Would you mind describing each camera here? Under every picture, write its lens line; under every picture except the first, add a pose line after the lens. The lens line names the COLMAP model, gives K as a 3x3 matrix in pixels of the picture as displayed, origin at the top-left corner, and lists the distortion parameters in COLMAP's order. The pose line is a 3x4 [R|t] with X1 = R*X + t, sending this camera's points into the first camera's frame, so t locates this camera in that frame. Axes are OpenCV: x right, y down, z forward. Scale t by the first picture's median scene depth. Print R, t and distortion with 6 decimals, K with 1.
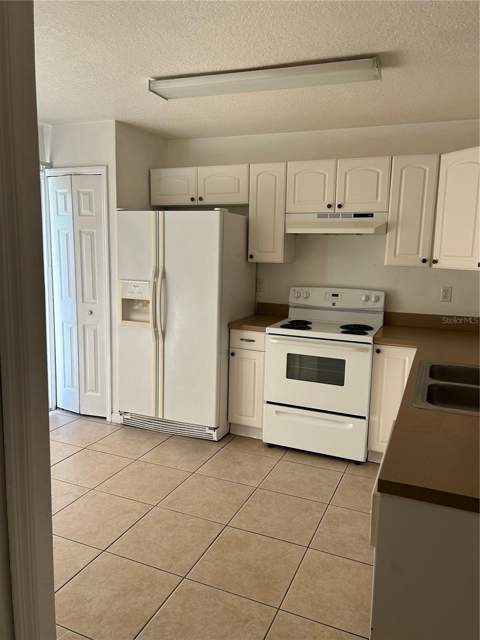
lens RADIAL K [[484.6, 0, 241.3], [0, 484.6, 322.4], [0, 0, 1]] dist [0.036778, -0.007116]
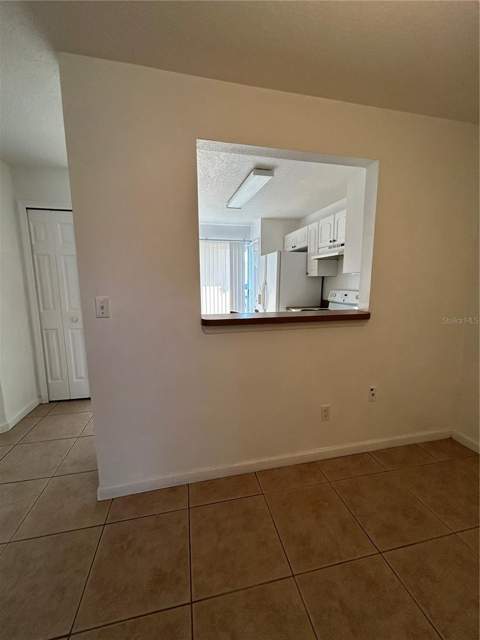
lens RADIAL K [[258.4, 0, 238.6], [0, 258.4, 316.8], [0, 0, 1]] dist [-0.000229, 0.000500]
pose [[0.579753, 0.092726, -0.809499, 0.720665], [-0.115520, 0.992822, 0.030992, 0.032017], [0.806562, 0.075546, 0.586303, 0.215163]]
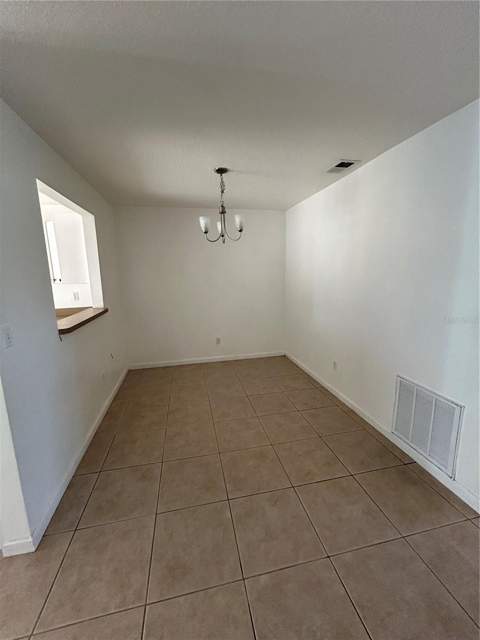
lens RADIAL K [[258.4, 0, 238.6], [0, 258.4, 316.8], [0, 0, 1]] dist [-0.000229, 0.000500]
pose [[0.819529, -0.141908, 0.555188, 0.367225], [0.136550, 0.989304, 0.051304, 0.053138], [-0.556530, 0.033765, 0.830141, -0.178422]]
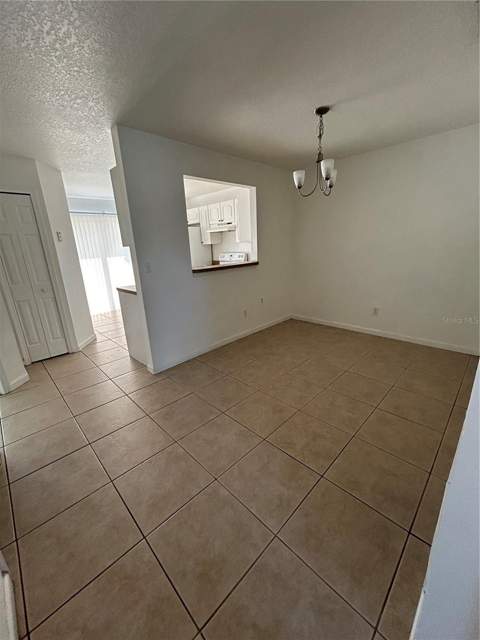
lens RADIAL K [[258.4, 0, 238.6], [0, 258.4, 316.8], [0, 0, 1]] dist [-0.000229, 0.000500]
pose [[0.922284, 0.042561, -0.384162, 0.796749], [0.003823, 0.992866, 0.119176, 0.104526], [0.386493, -0.111383, 0.915542, -0.277780]]
